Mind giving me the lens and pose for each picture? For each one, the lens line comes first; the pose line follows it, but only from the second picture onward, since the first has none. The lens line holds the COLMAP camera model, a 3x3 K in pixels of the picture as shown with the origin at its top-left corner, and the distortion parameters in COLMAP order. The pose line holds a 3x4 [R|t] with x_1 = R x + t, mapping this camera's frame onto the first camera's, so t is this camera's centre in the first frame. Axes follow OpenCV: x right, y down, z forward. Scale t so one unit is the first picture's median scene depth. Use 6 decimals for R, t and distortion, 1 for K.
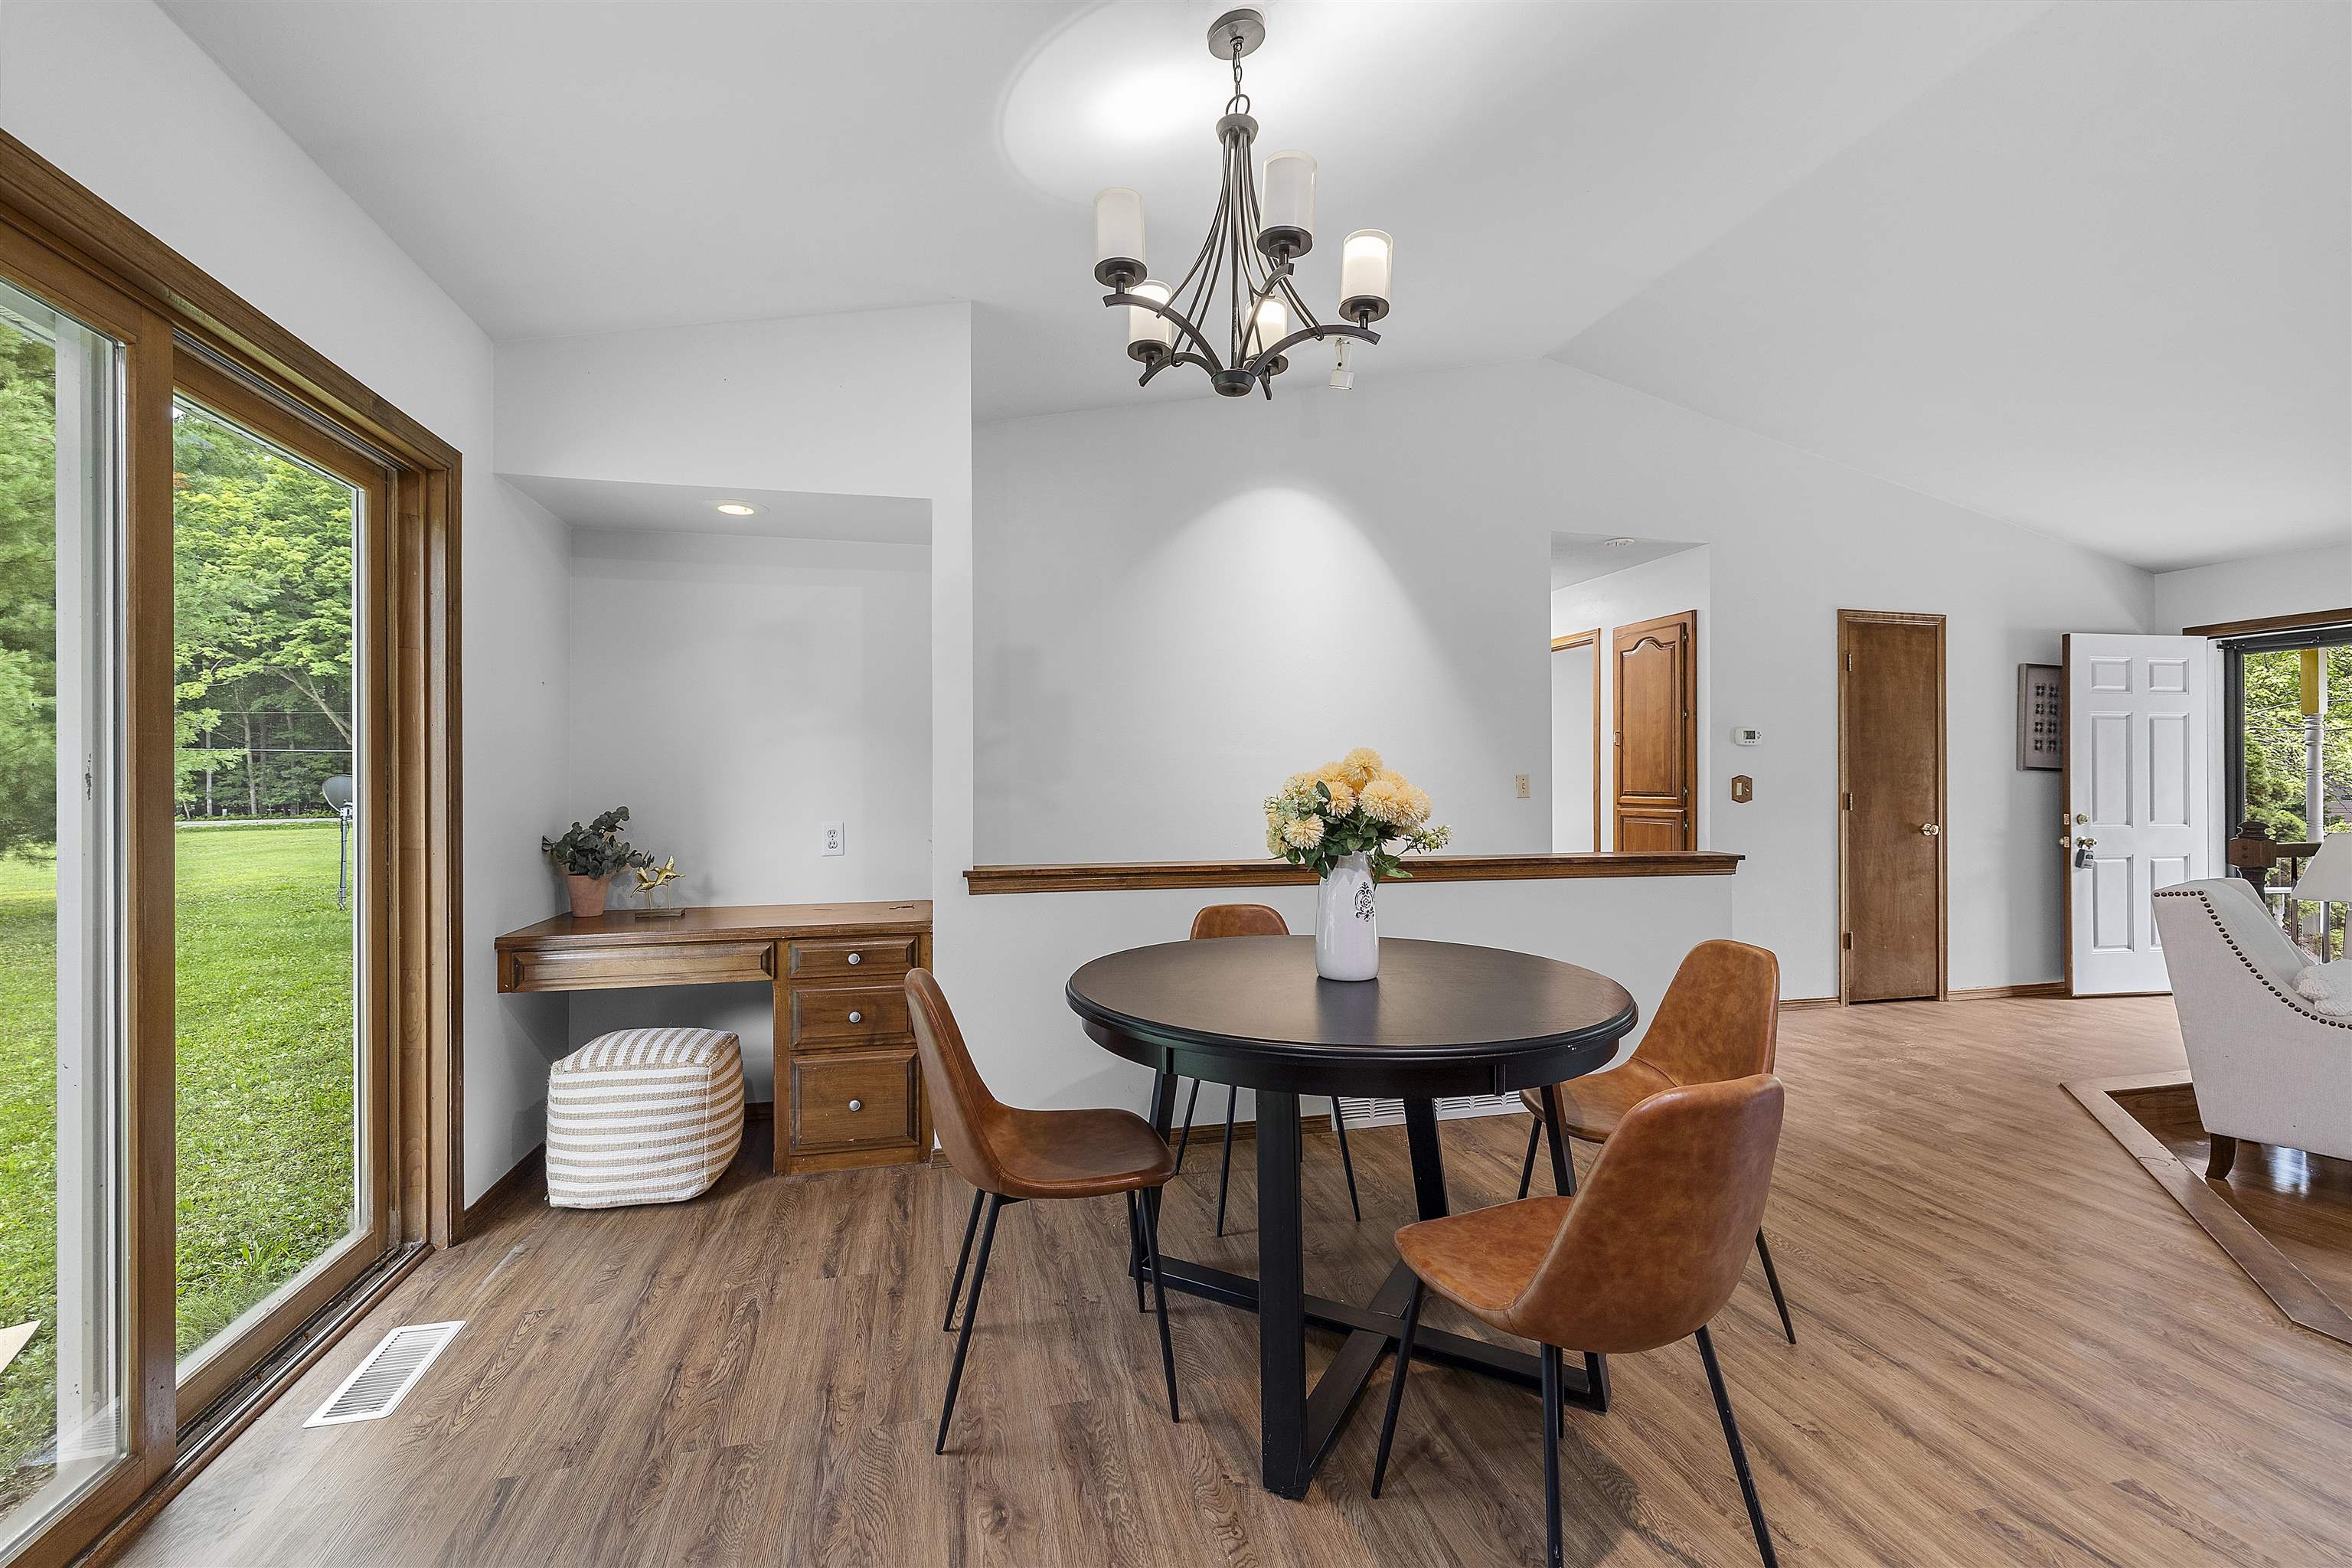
lens RADIAL K [[987.9, 0, 1175.2], [0, 987.9, 777.0], [0, 0, 1]] dist [-0.000639, -0.000020]
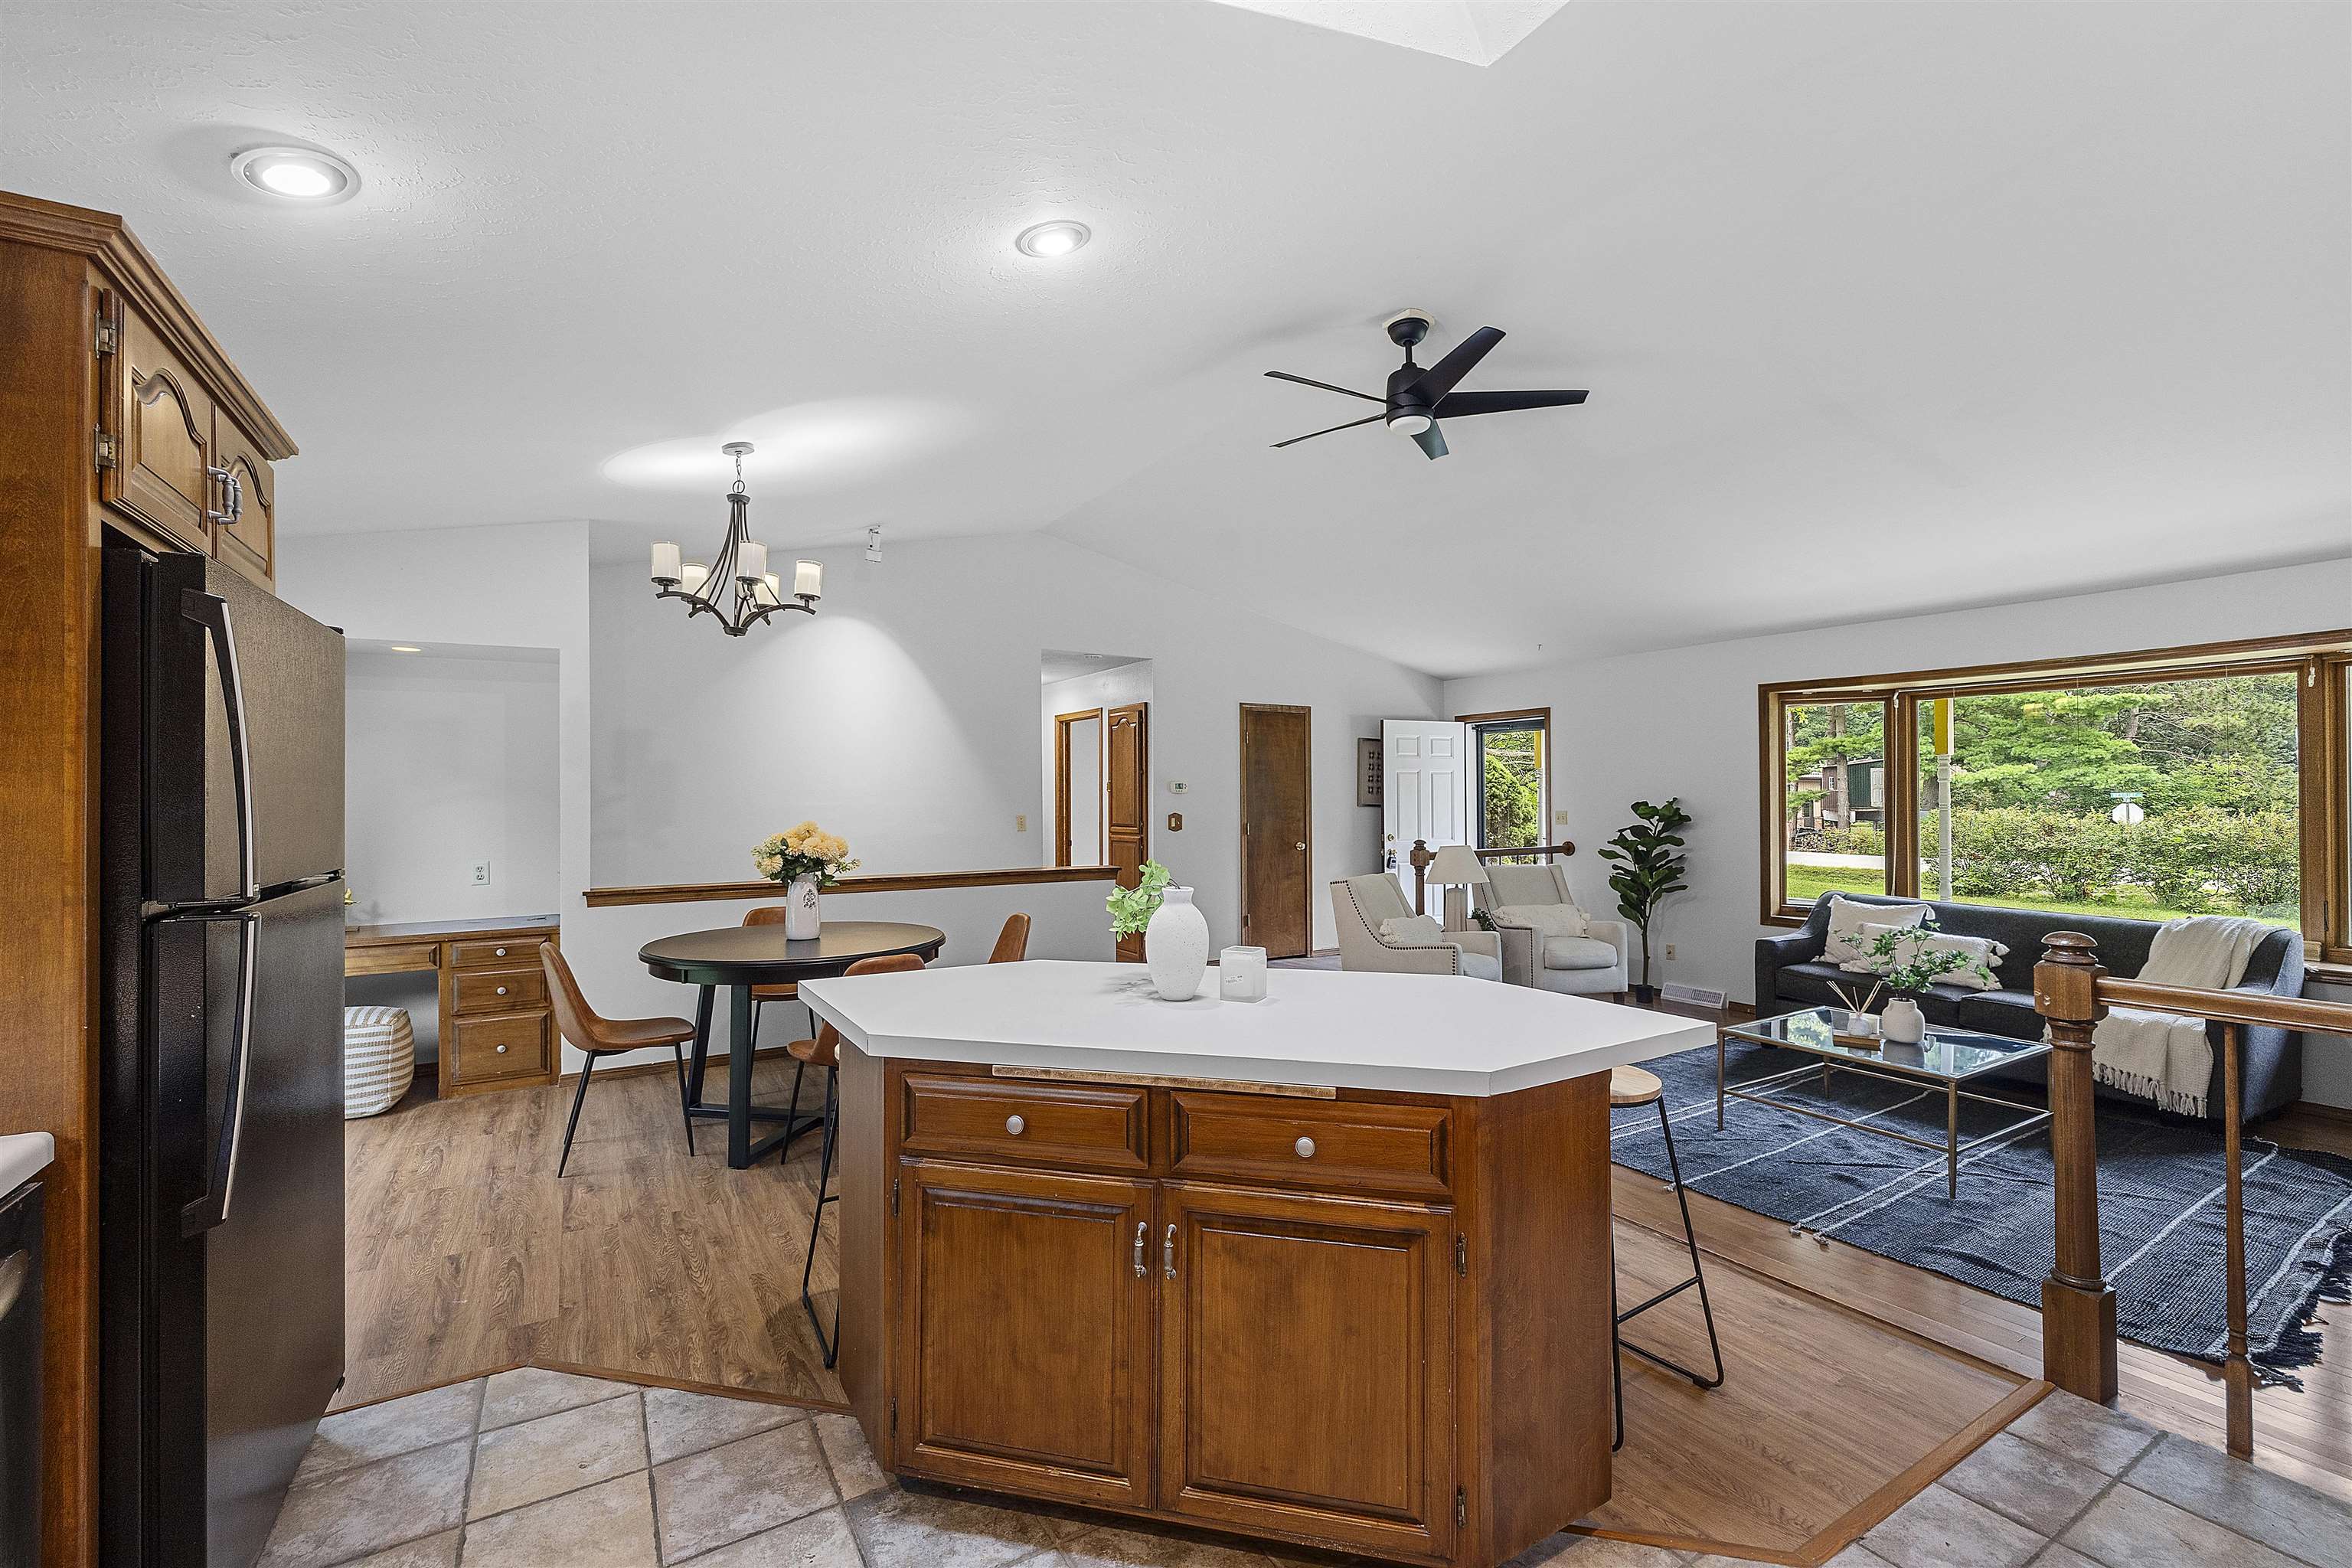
lens RADIAL K [[997.3, 0, 1176.0], [0, 997.3, 784.0], [0, 0, 1]] dist [-0.001129, 0.000139]
pose [[0.954171, -0.001458, 0.299260, 0.205107], [0.004017, 0.999960, -0.007935, -0.057531], [-0.299236, 0.008774, 0.954139, -0.767018]]
